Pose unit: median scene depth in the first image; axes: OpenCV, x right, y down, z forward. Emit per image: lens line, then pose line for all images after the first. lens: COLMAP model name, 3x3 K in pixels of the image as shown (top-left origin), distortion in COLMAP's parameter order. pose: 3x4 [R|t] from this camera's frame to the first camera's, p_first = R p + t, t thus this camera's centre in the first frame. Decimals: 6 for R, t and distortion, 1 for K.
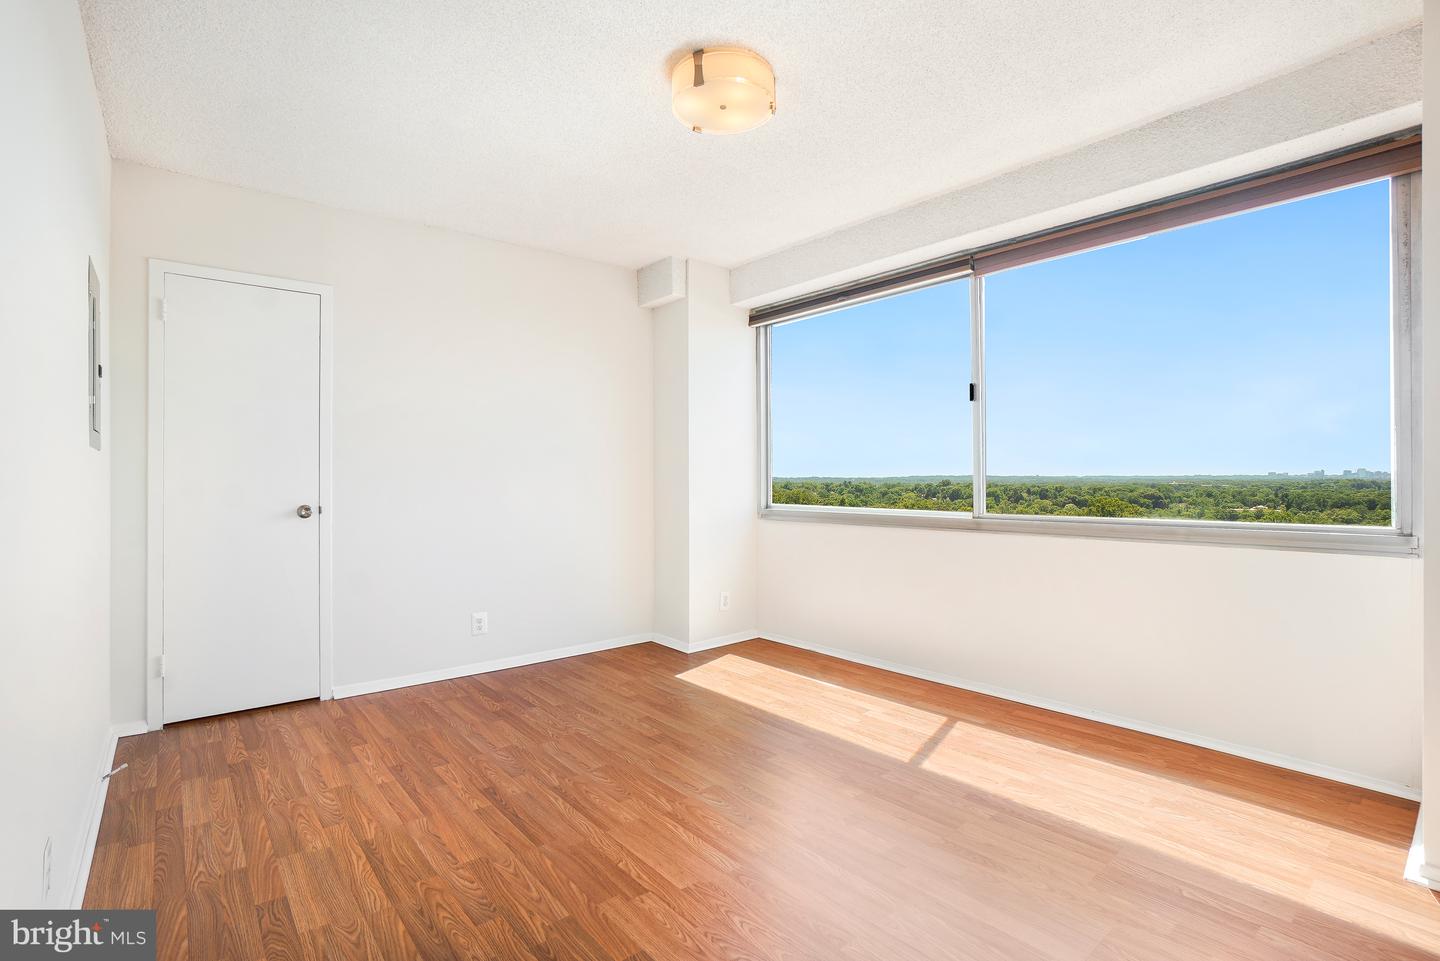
lens RADIAL K [[656.7, 0, 728.7], [0, 656.7, 473.1], [0, 0, 1]] dist [-0.038263, 0.005791]
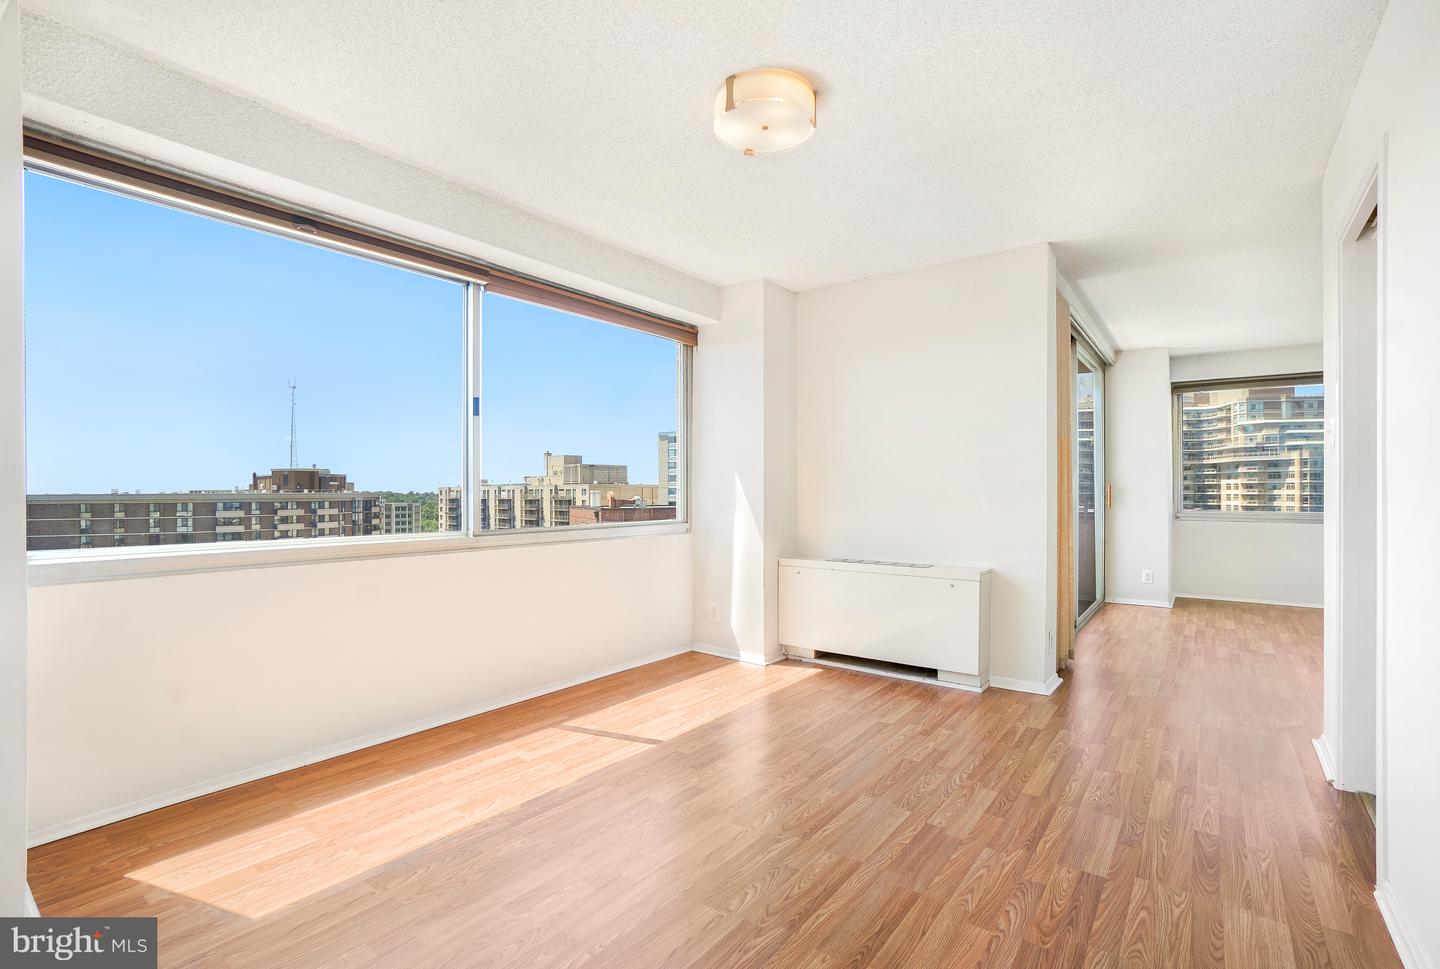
lens RADIAL K [[657.5, 0, 729.7], [0, 657.5, 494.5], [0, 0, 1]] dist [-0.023784, 0.000007]
pose [[-0.207692, -0.000094, 0.978194, -0.858954], [-0.009557, 0.999952, -0.001934, 0.006685], [-0.978147, -0.009750, -0.207683, 1.095537]]
